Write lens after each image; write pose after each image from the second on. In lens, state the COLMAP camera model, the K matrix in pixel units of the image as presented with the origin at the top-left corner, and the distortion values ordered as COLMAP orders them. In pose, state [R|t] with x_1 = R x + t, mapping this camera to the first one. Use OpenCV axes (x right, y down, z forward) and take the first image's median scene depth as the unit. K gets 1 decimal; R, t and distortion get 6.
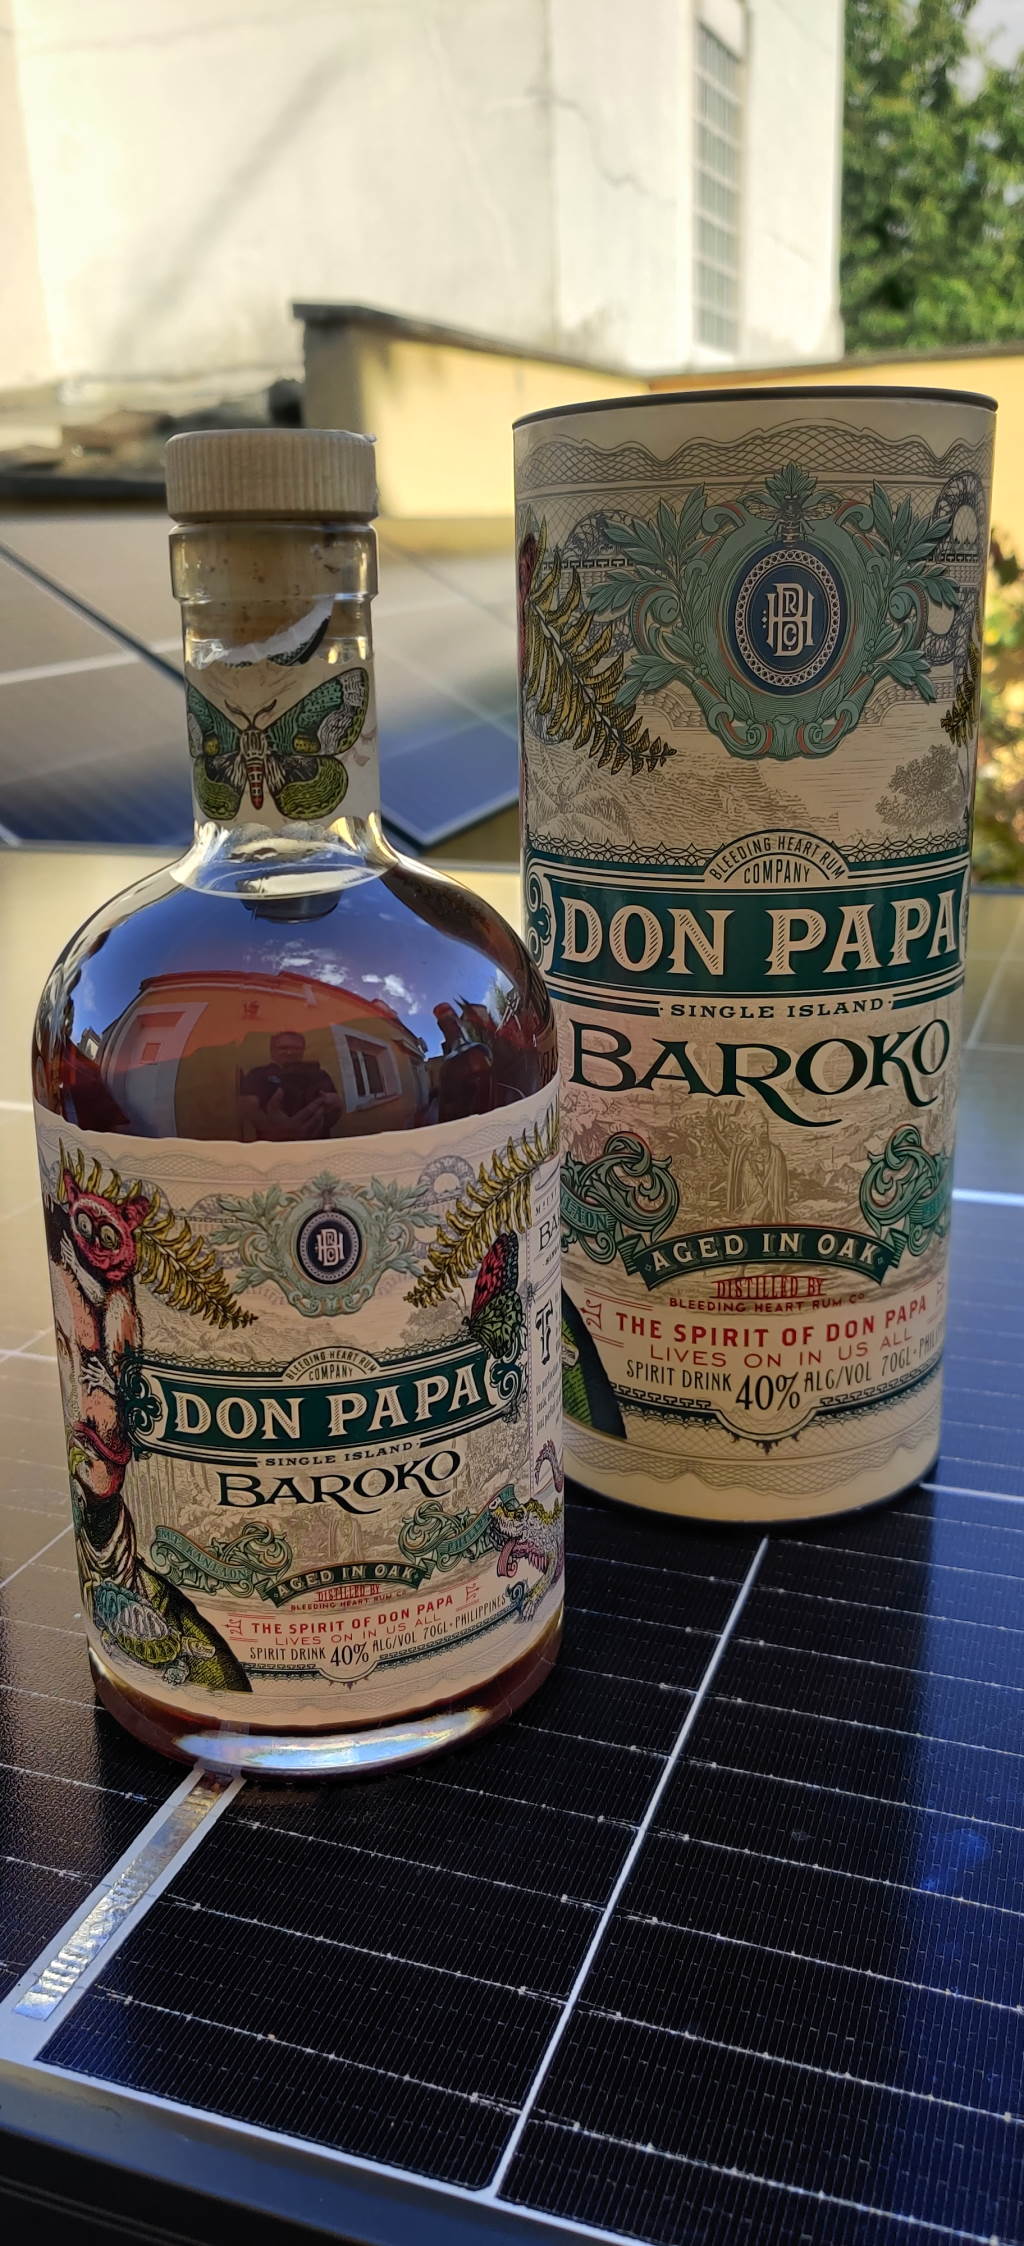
lens RADIAL K [[1760.4, 0, 504.2], [0, 1760.4, 1166.9], [0, 0, 1]] dist [0.049921, -0.128379]
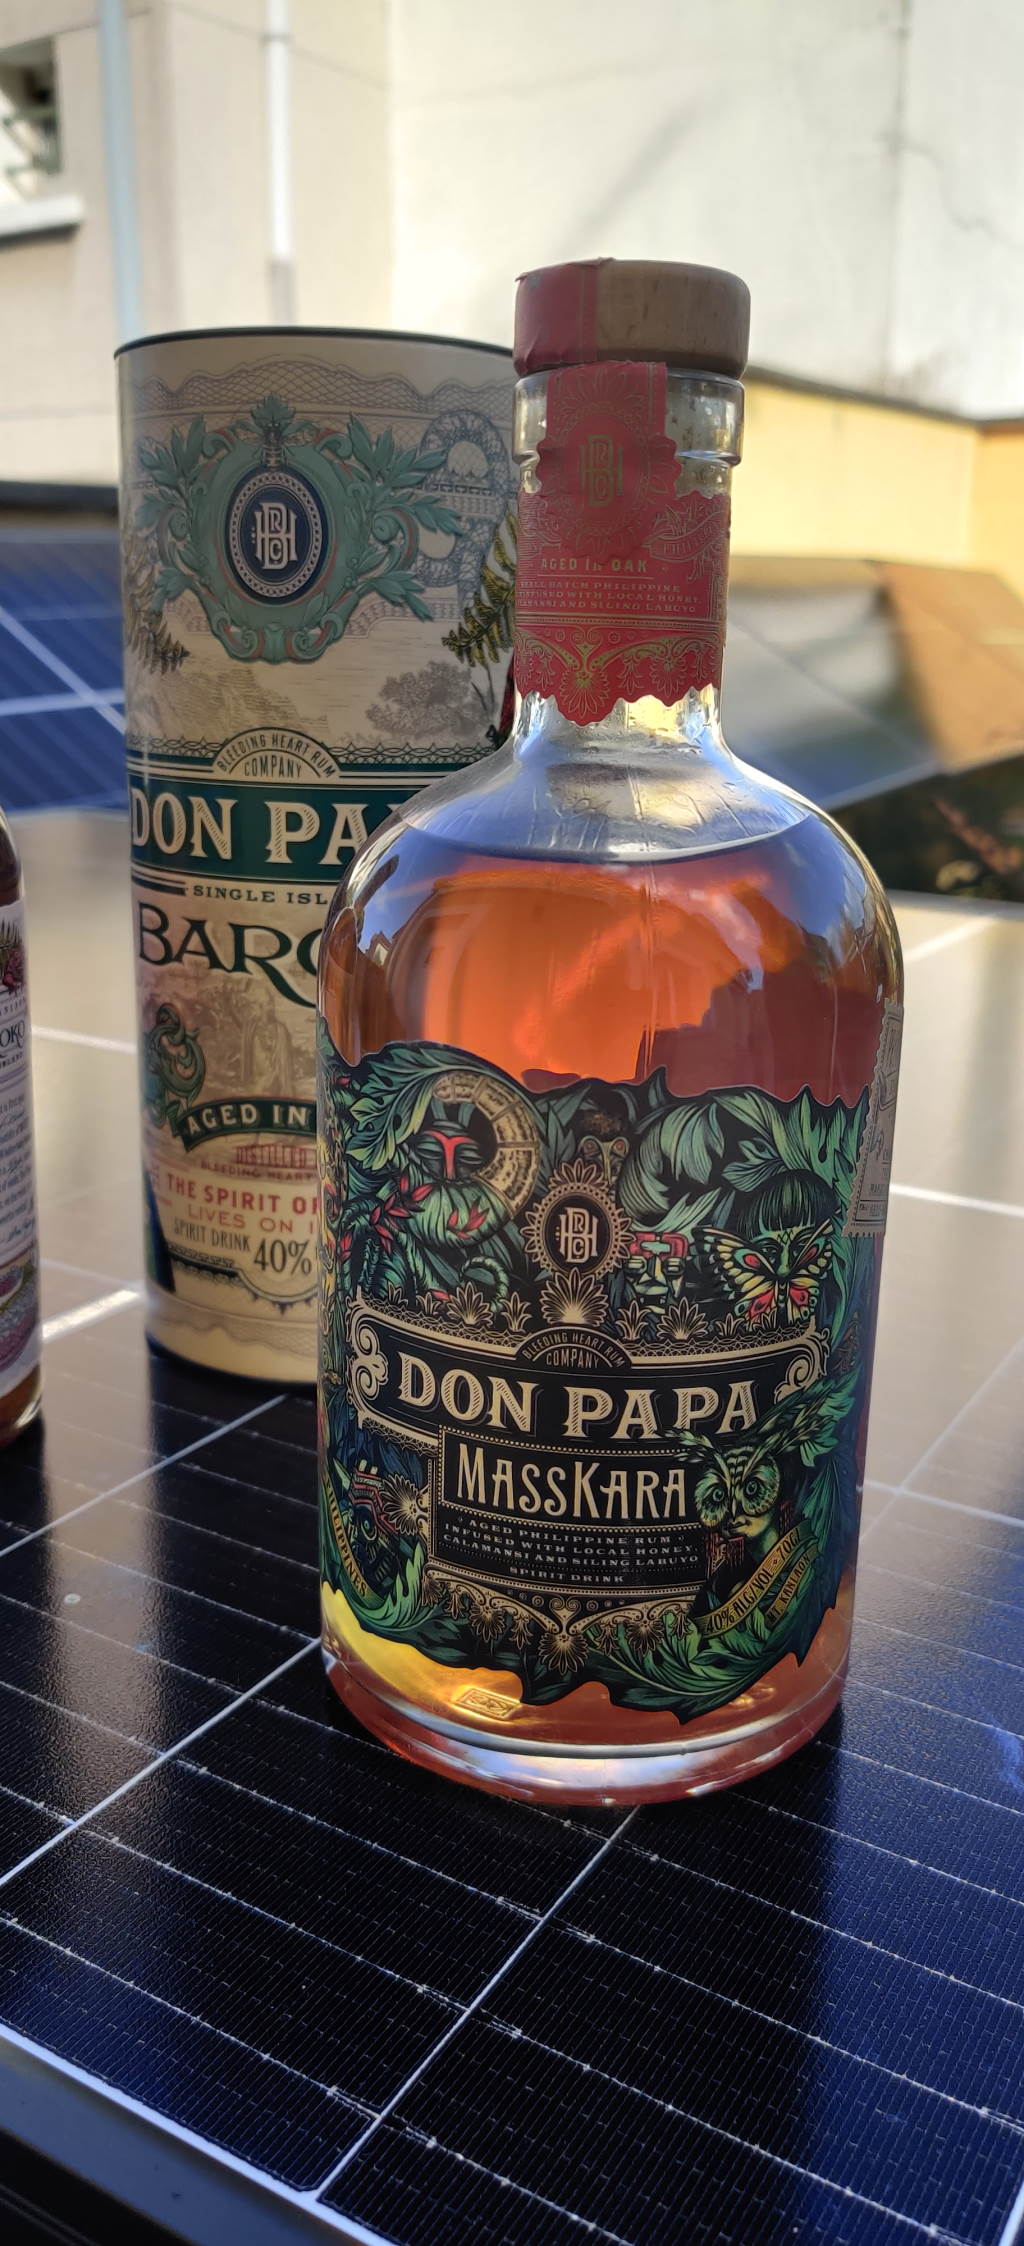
lens RADIAL K [[1735.4, 0, 512.0], [0, 1735.4, 1123.0], [0, 0, 1]] dist [0.001743, -0.001484]
pose [[0.979237, 0.090122, -0.181584, 0.499257], [-0.096554, 0.994965, -0.026878, 0.065053], [0.178248, 0.043853, 0.983008, -0.020931]]
